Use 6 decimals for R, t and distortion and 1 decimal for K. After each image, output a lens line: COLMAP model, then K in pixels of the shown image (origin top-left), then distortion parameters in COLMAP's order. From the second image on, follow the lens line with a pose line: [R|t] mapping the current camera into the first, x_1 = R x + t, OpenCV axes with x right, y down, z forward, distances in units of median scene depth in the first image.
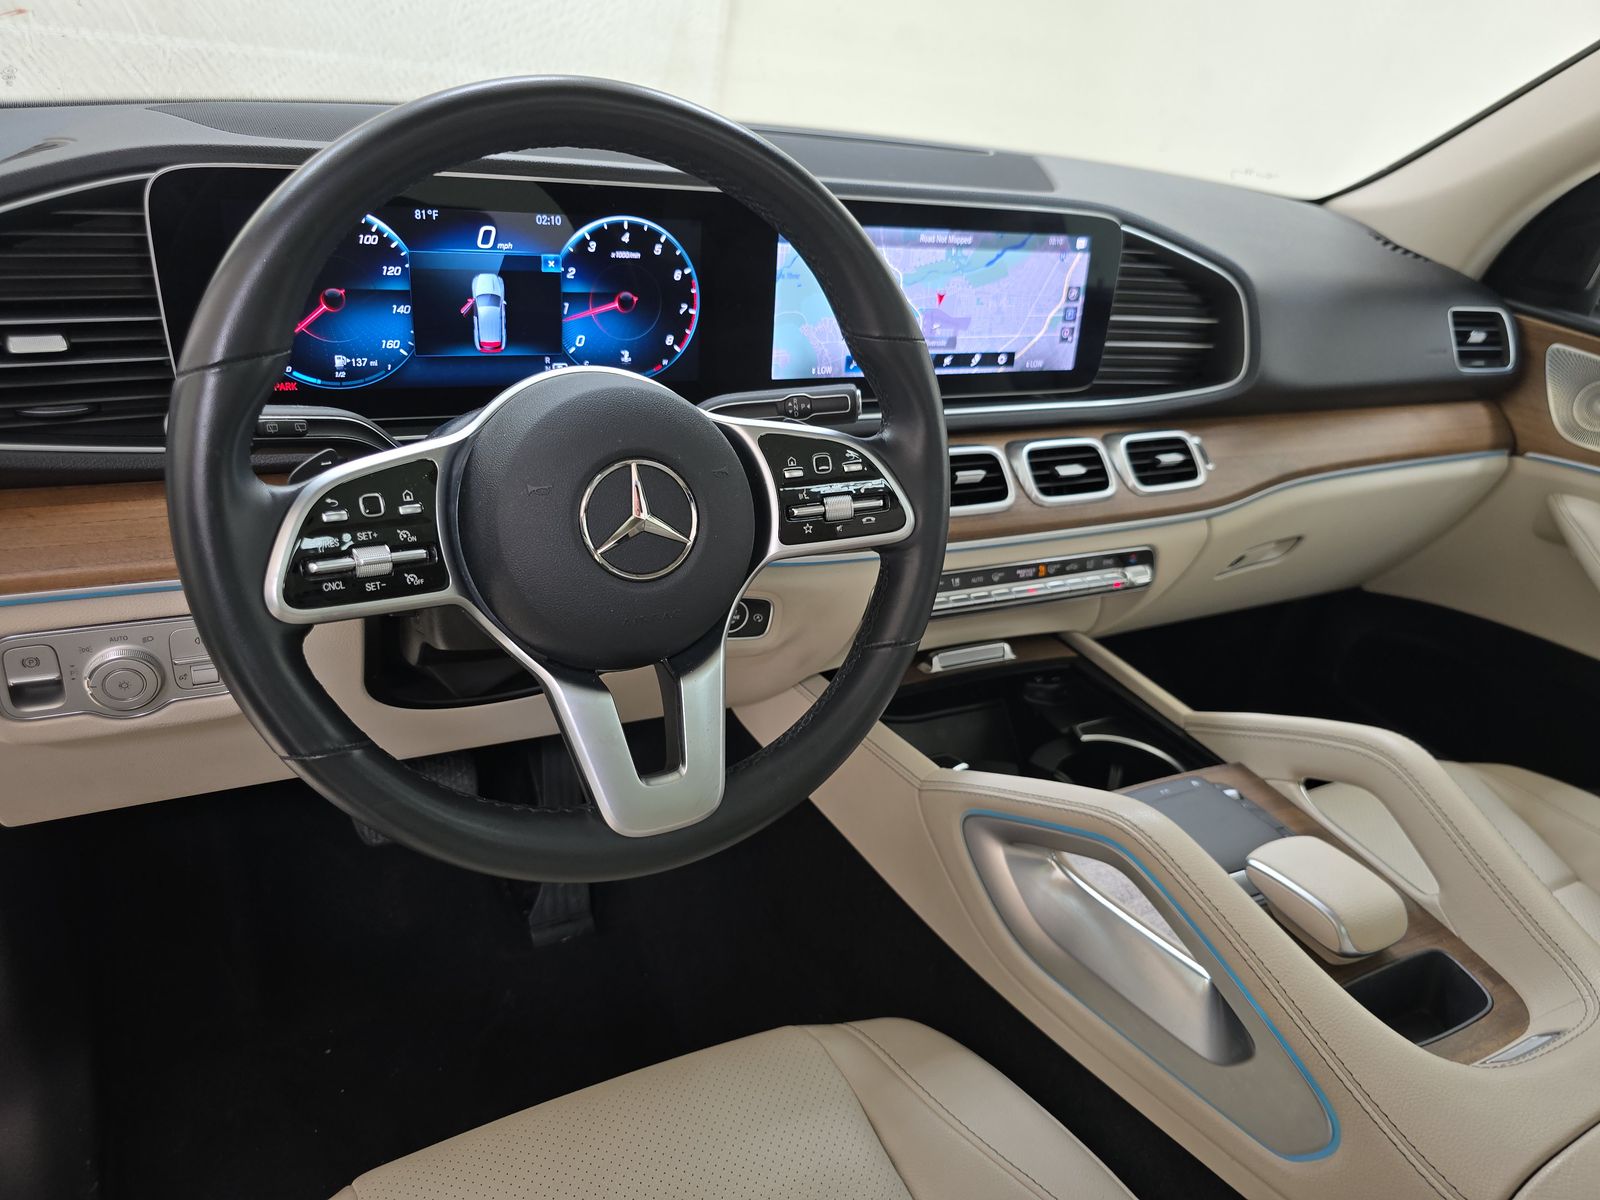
lens RADIAL K [[1086.7, 0, 800.0], [0, 1086.7, 600.0], [0, 0, 1]] dist [0.047452, -0.051780]
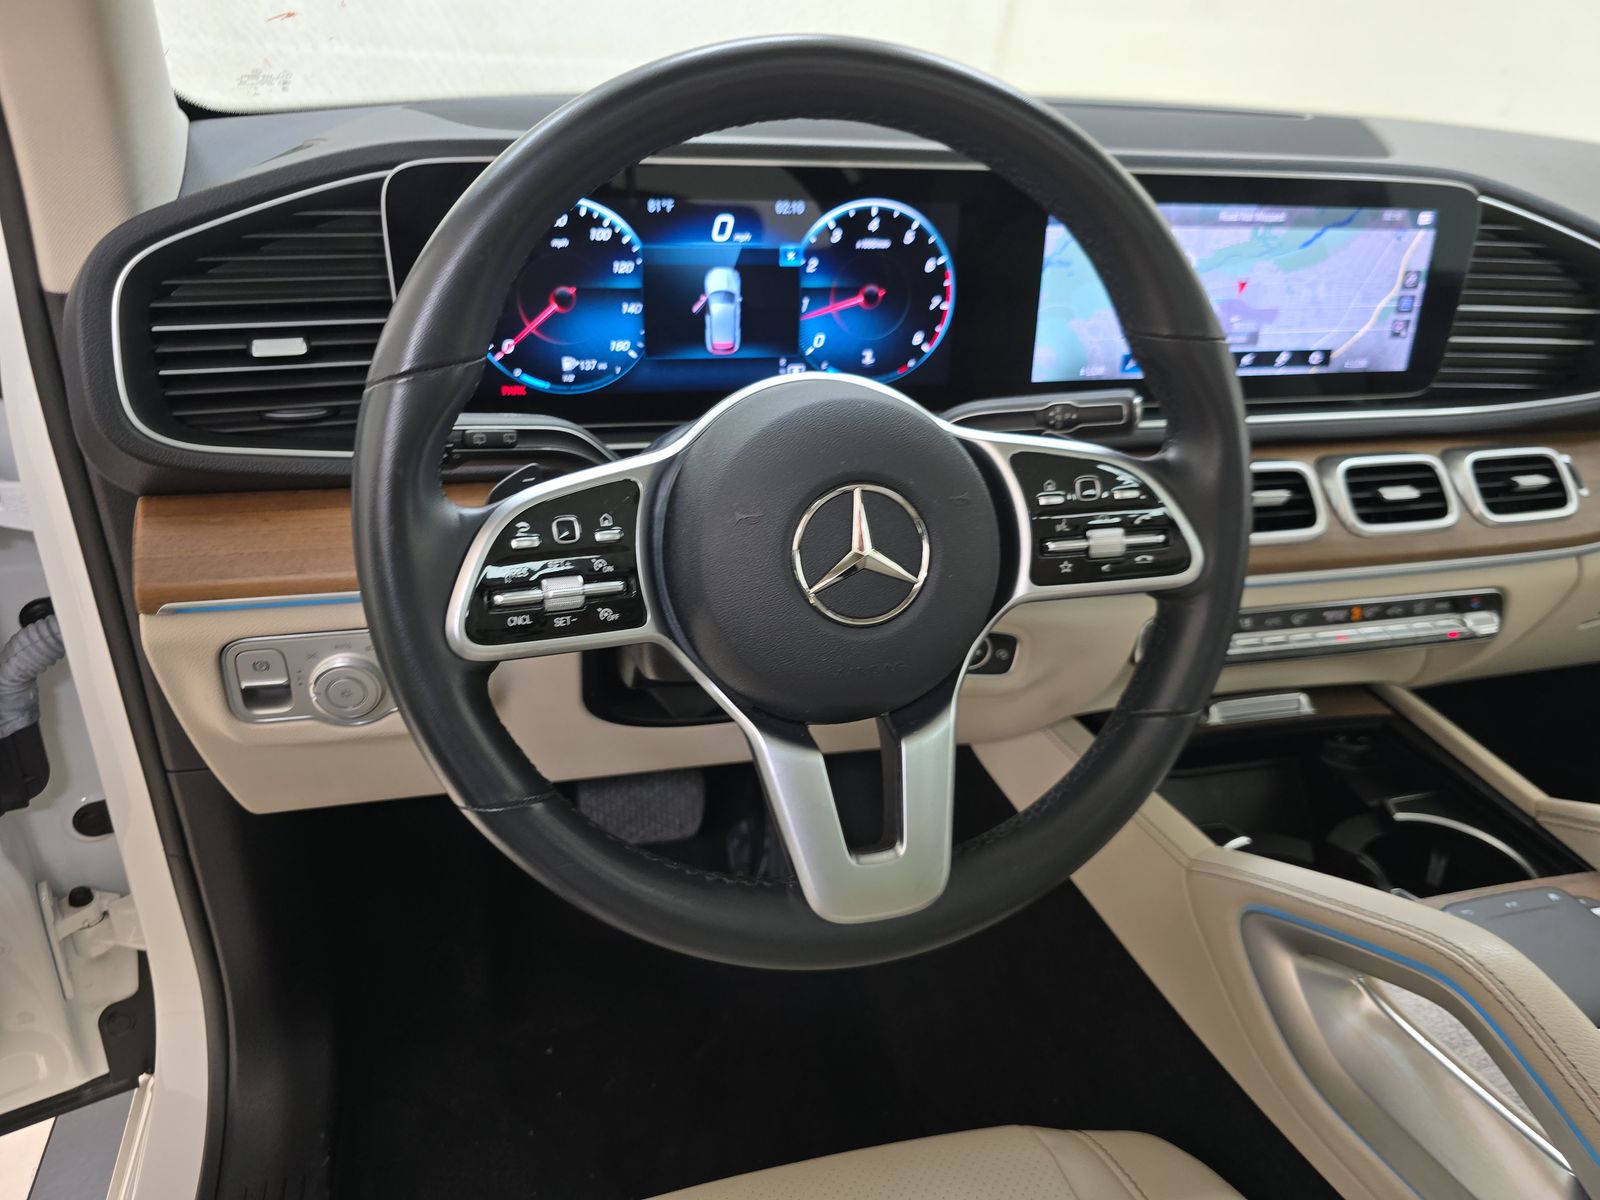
lens RADIAL K [[1093.6, 0, 809.4], [0, 1093.6, 592.4], [0, 0, 1]] dist [0.030019, -0.040931]
pose [[0.974411, 0.048136, -0.219558, 0.000417], [-0.048102, 0.998827, 0.005503, -0.034545], [0.219565, 0.005199, 0.975584, 0.117497]]
